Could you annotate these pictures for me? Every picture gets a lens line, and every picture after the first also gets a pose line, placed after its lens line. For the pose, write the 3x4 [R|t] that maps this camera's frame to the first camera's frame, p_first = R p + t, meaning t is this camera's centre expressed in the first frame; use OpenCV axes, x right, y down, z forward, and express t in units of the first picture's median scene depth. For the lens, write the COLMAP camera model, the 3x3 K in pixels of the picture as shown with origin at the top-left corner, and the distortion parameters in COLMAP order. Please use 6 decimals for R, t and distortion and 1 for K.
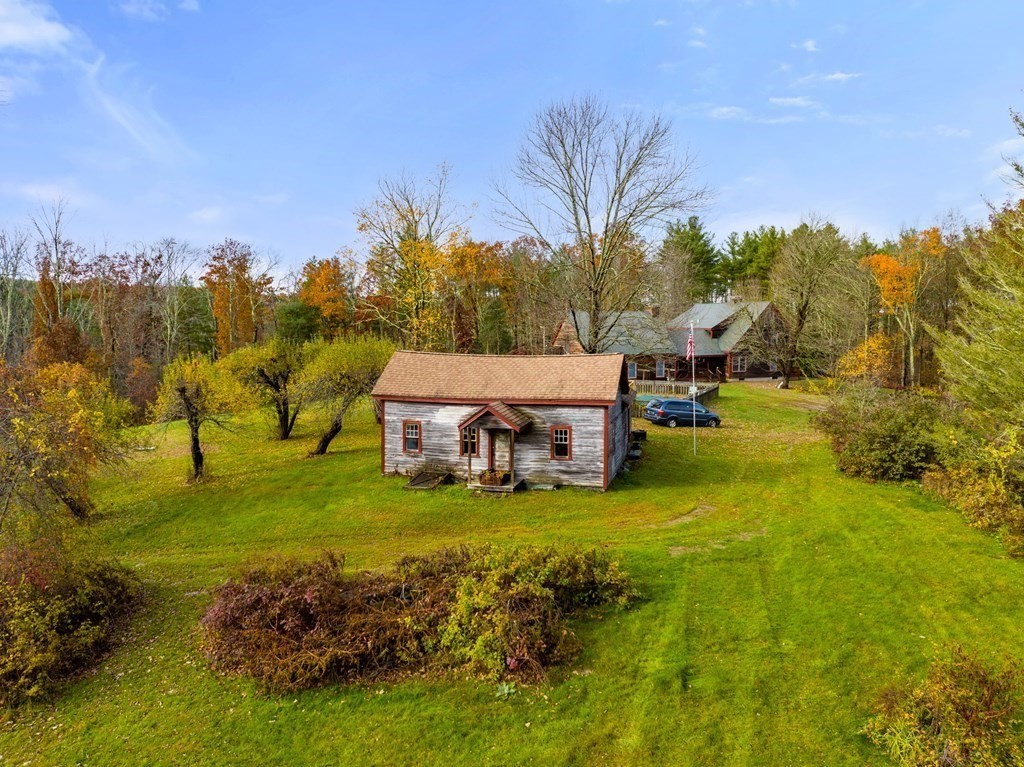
lens RADIAL K [[712.9, 0, 515.1], [0, 712.9, 384.3], [0, 0, 1]] dist [-0.002392, -0.002225]
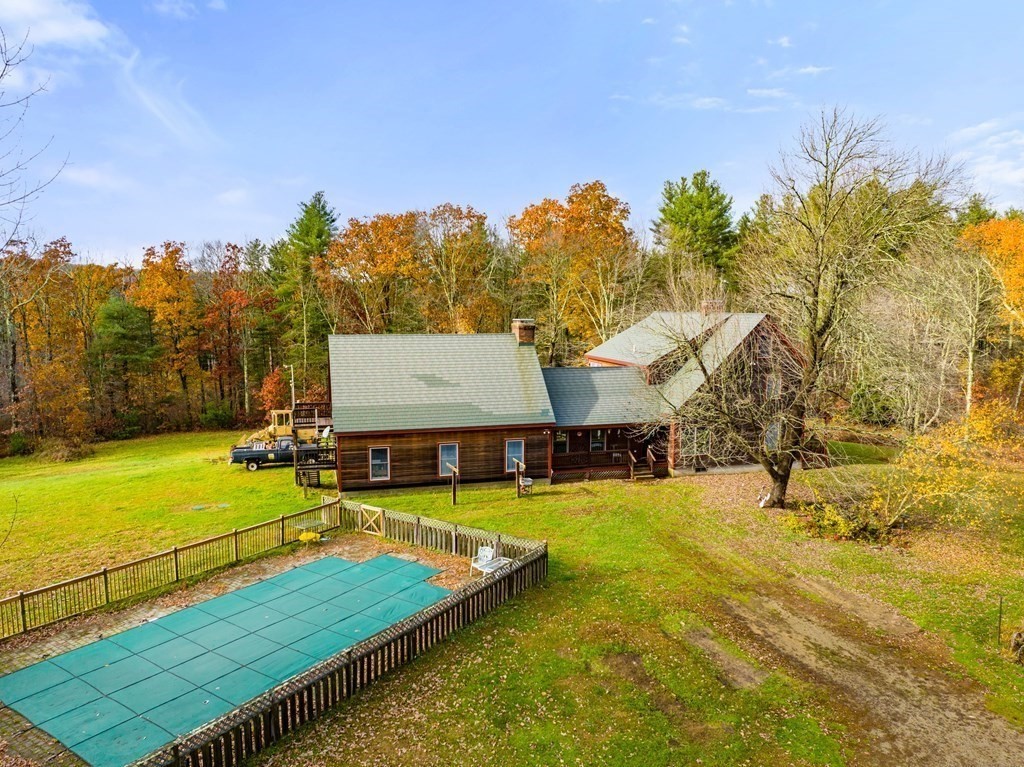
lens RADIAL K [[712.9, 0, 508.2], [0, 712.9, 380.6], [0, 0, 1]] dist [-0.002392, -0.002225]
pose [[0.992267, 0.012013, -0.123541, 0.156646], [-0.009789, 0.999779, 0.018589, -0.050255], [0.123737, -0.017236, 0.992165, 0.310090]]
